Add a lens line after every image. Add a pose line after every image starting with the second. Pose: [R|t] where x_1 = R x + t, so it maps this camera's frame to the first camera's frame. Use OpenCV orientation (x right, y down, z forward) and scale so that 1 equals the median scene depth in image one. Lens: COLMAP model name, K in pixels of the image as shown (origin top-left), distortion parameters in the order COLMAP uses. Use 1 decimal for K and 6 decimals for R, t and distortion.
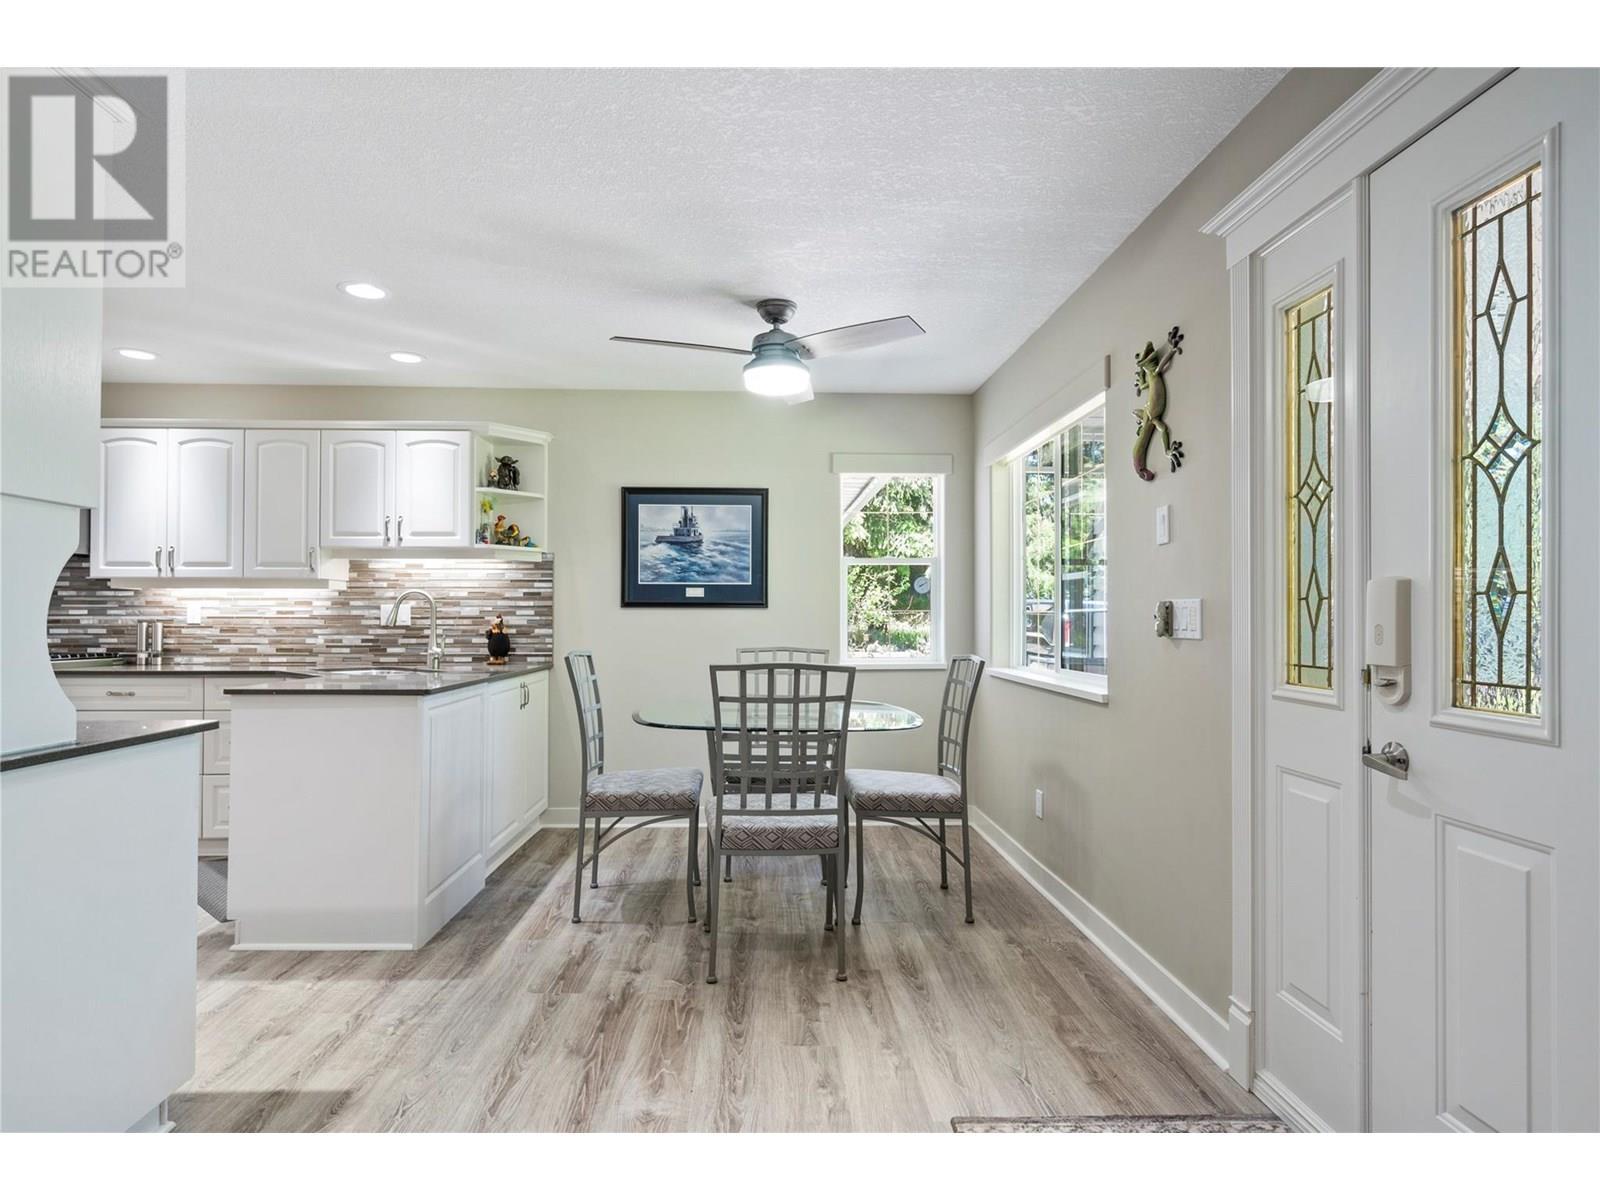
lens RADIAL K [[868.1, 0, 784.1], [0, 868.1, 604.8], [0, 0, 1]] dist [-0.010401, 0.004519]
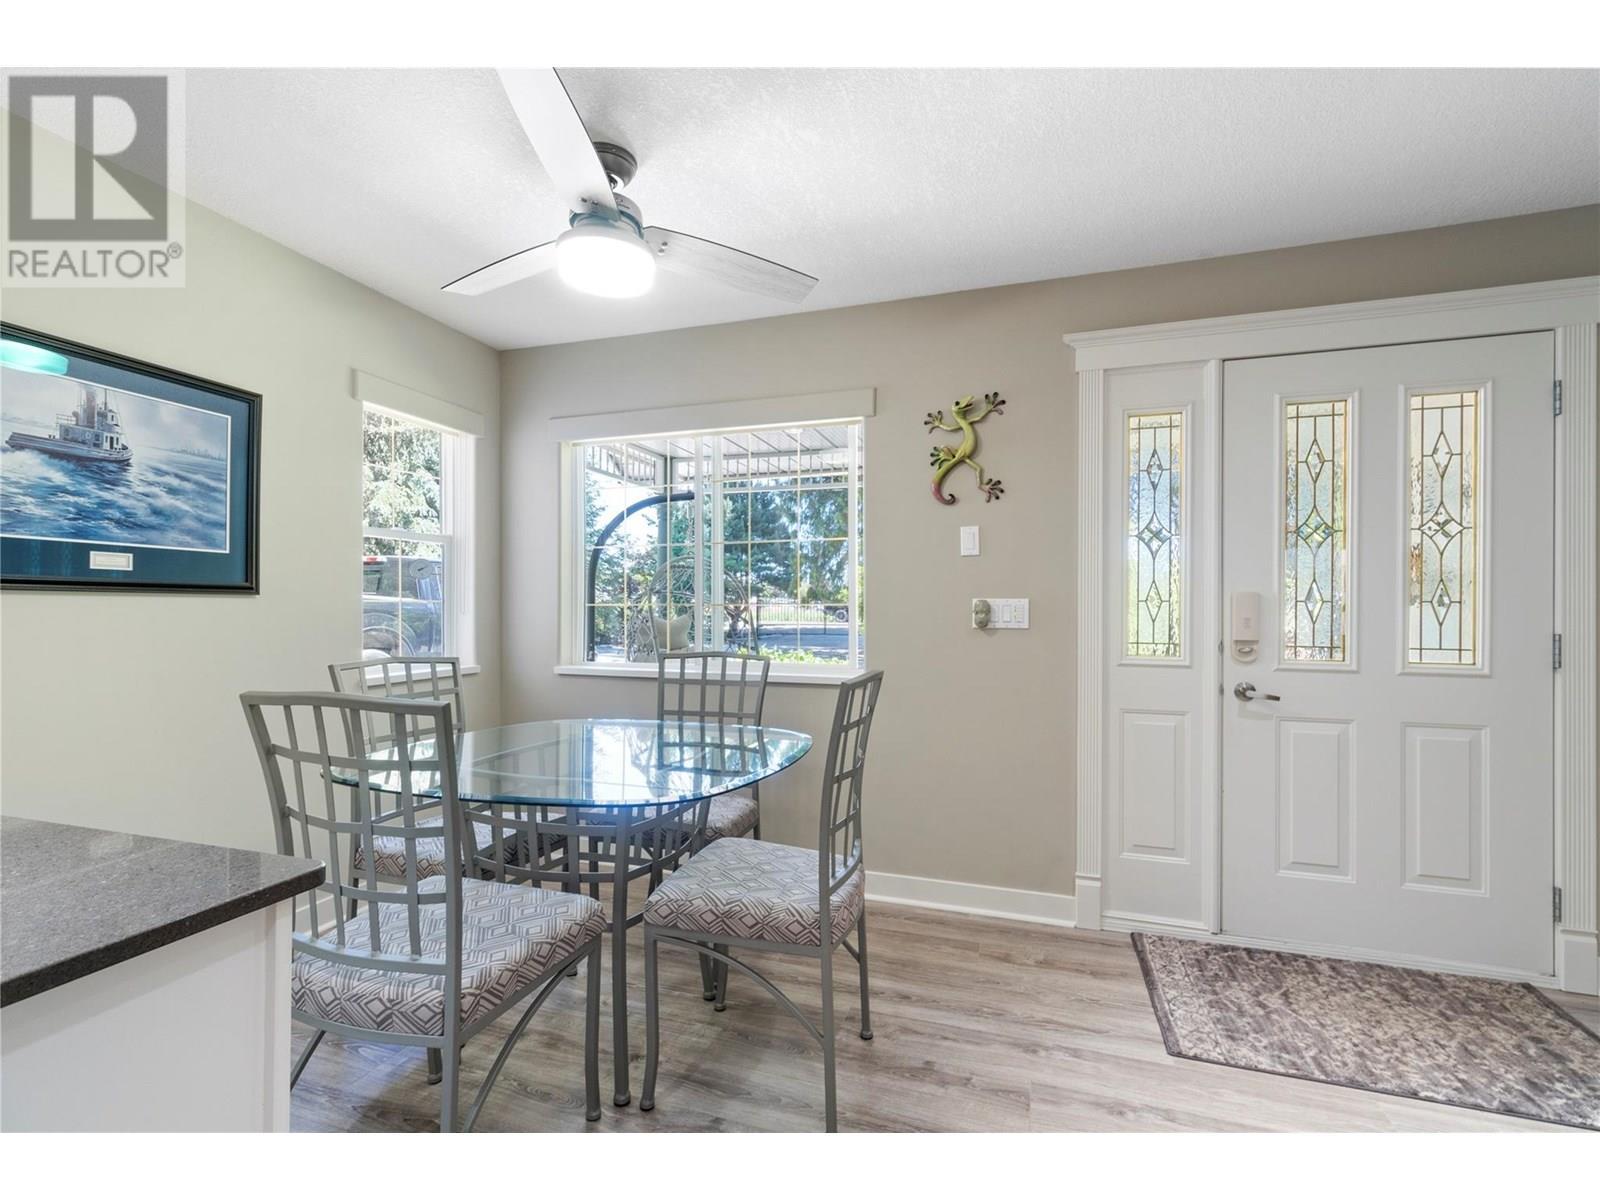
lens RADIAL K [[727.9, 0, 793.4], [0, 727.9, 607.5], [0, 0, 1]] dist [-0.002161, -0.000718]
pose [[0.332037, 0.000844, 0.943266, -0.372916], [-0.017523, 0.999833, 0.005274, 0.003365], [-0.943104, -0.018280, 0.331996, 0.491990]]
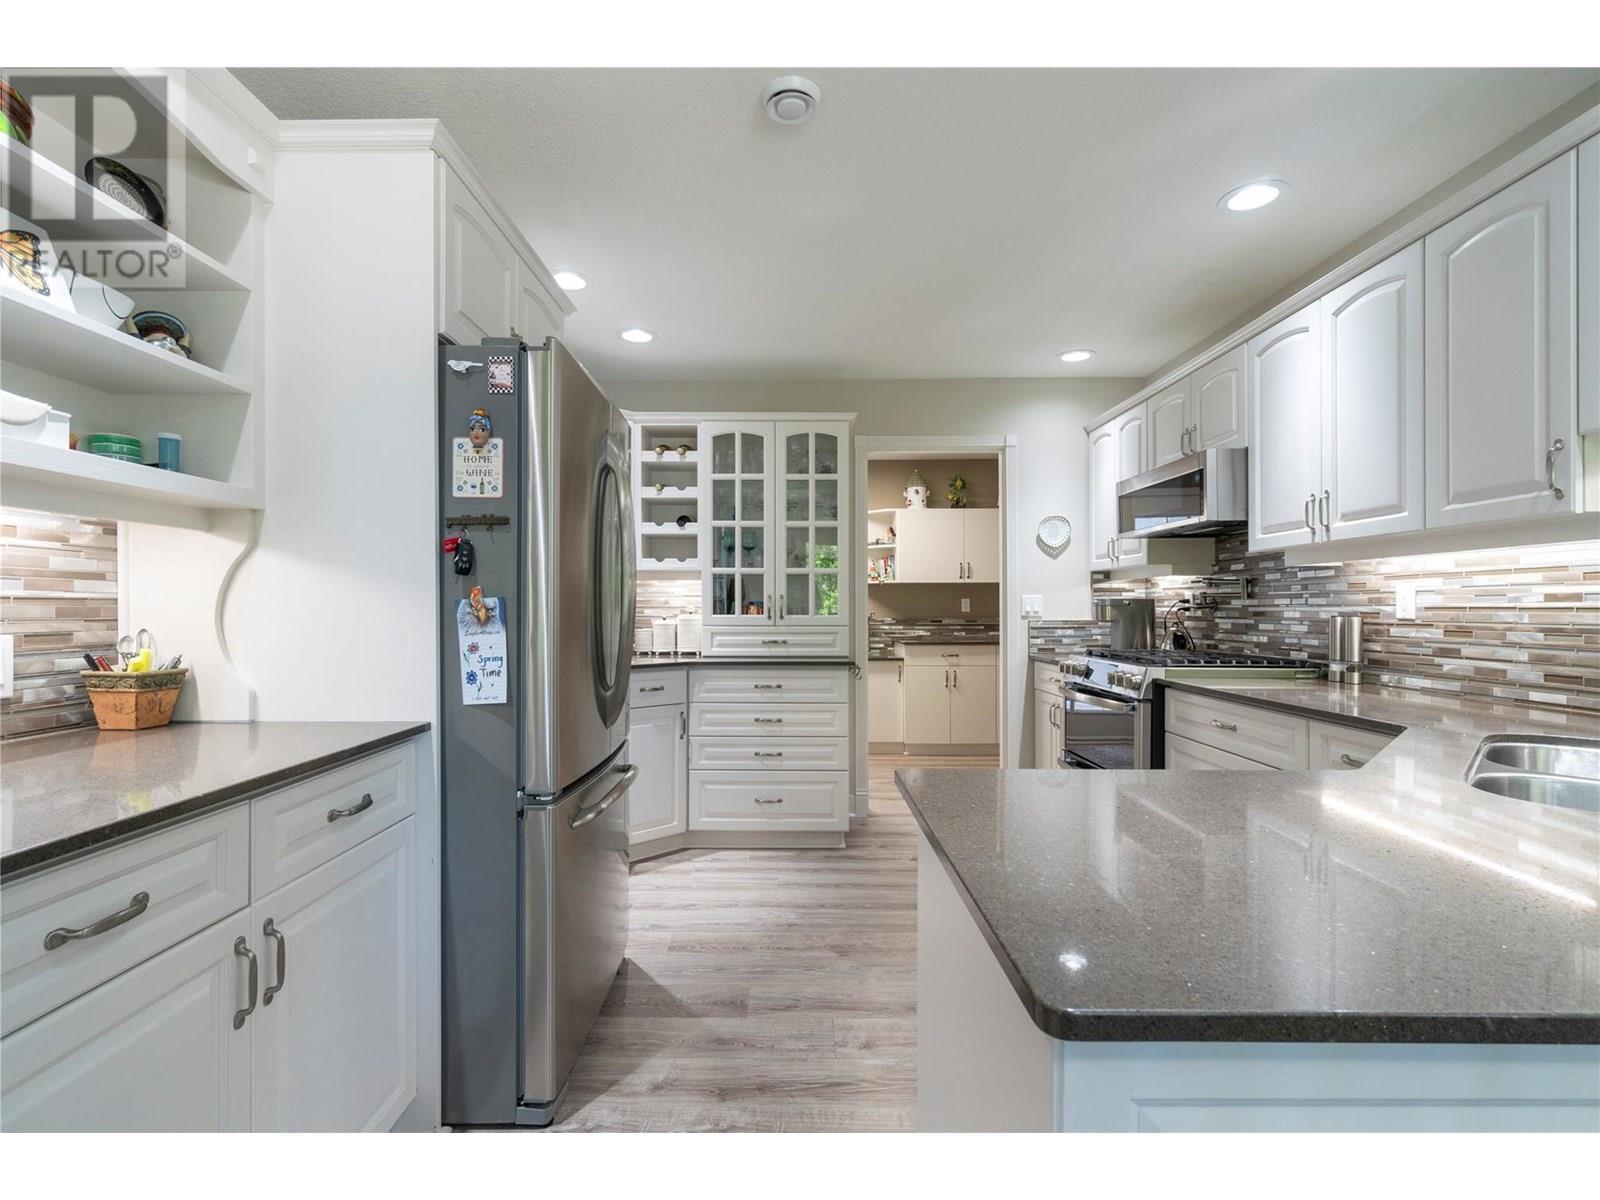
lens RADIAL K [[769.9, 0, 795.2], [0, 769.9, 608.7], [0, 0, 1]] dist [-0.004632, 0.001066]
pose [[-0.027945, -0.001311, -0.999609, -0.155619], [0.023233, 0.999728, -0.001961, 0.006394], [0.999339, -0.023279, -0.027907, 0.603164]]
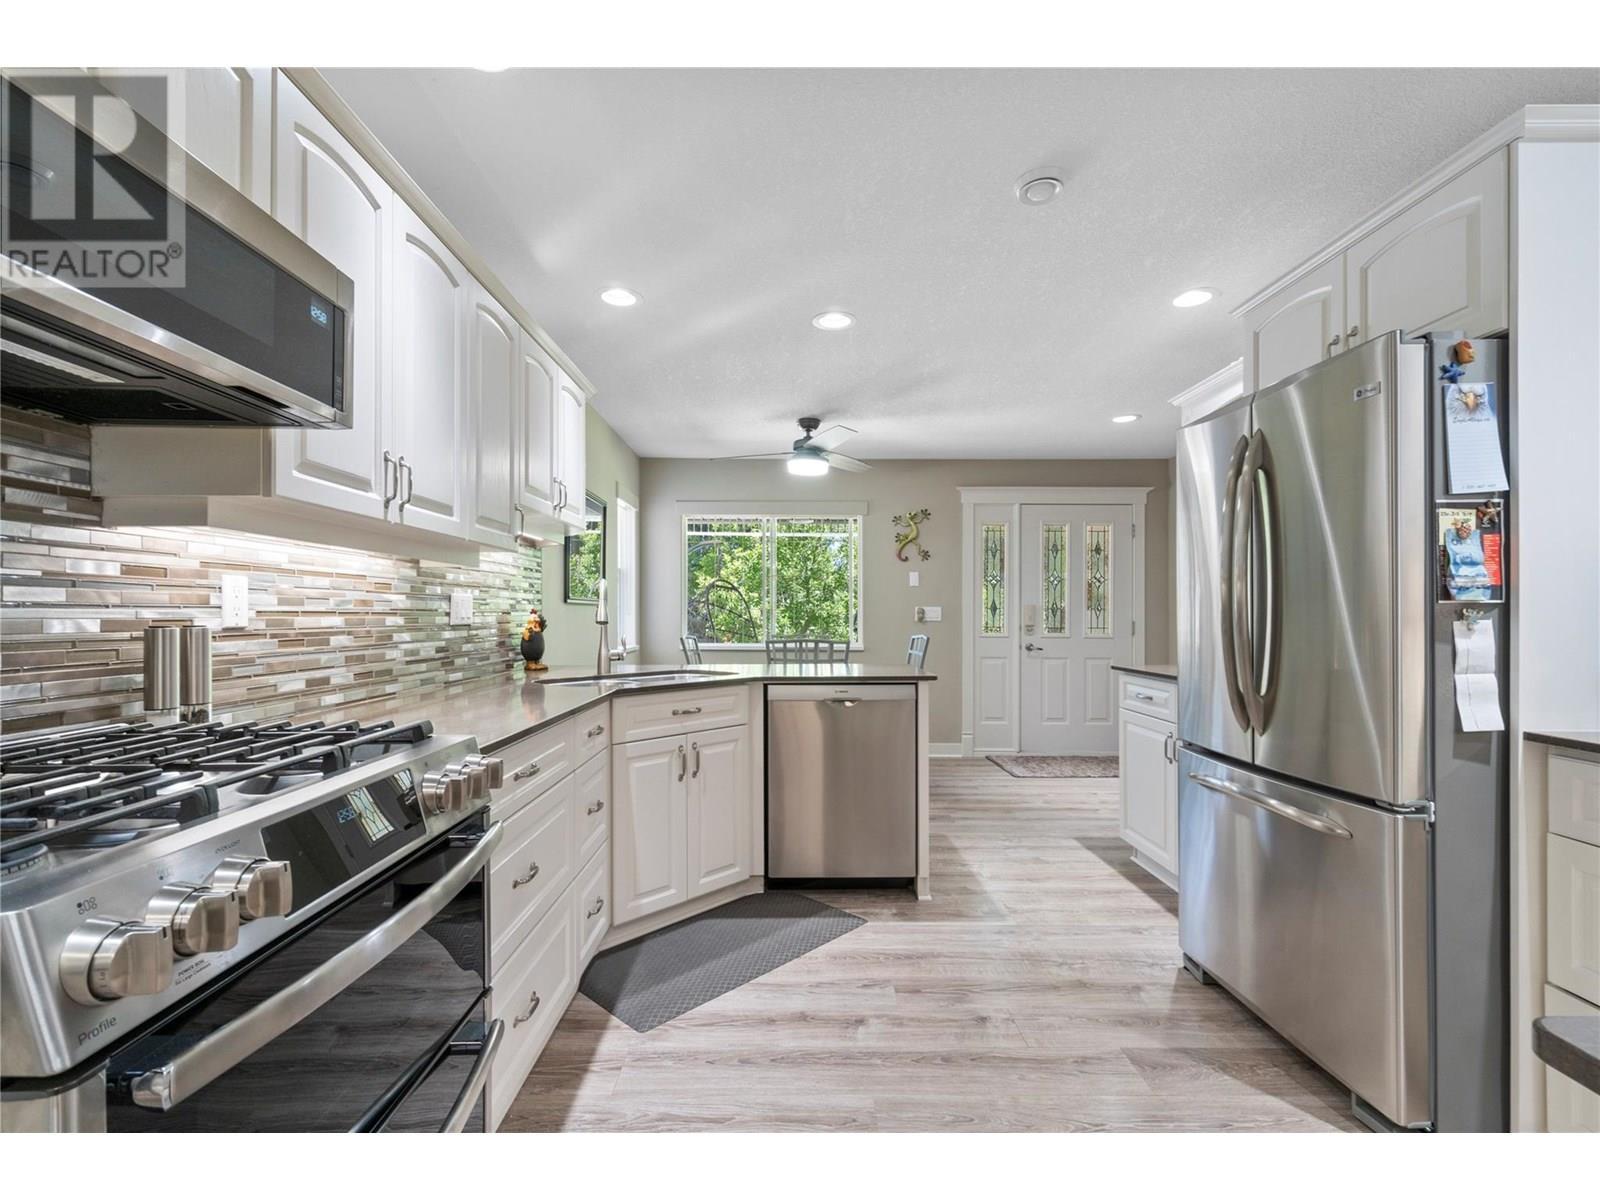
lens RADIAL K [[727.9, 0, 808.5], [0, 727.9, 611.4], [0, 0, 1]] dist [-0.002161, -0.000718]
pose [[0.007207, 0.002309, 0.999971, -1.015870], [-0.017104, 0.999851, -0.002186, 0.010232], [-0.999828, -0.017088, 0.007245, 0.728255]]
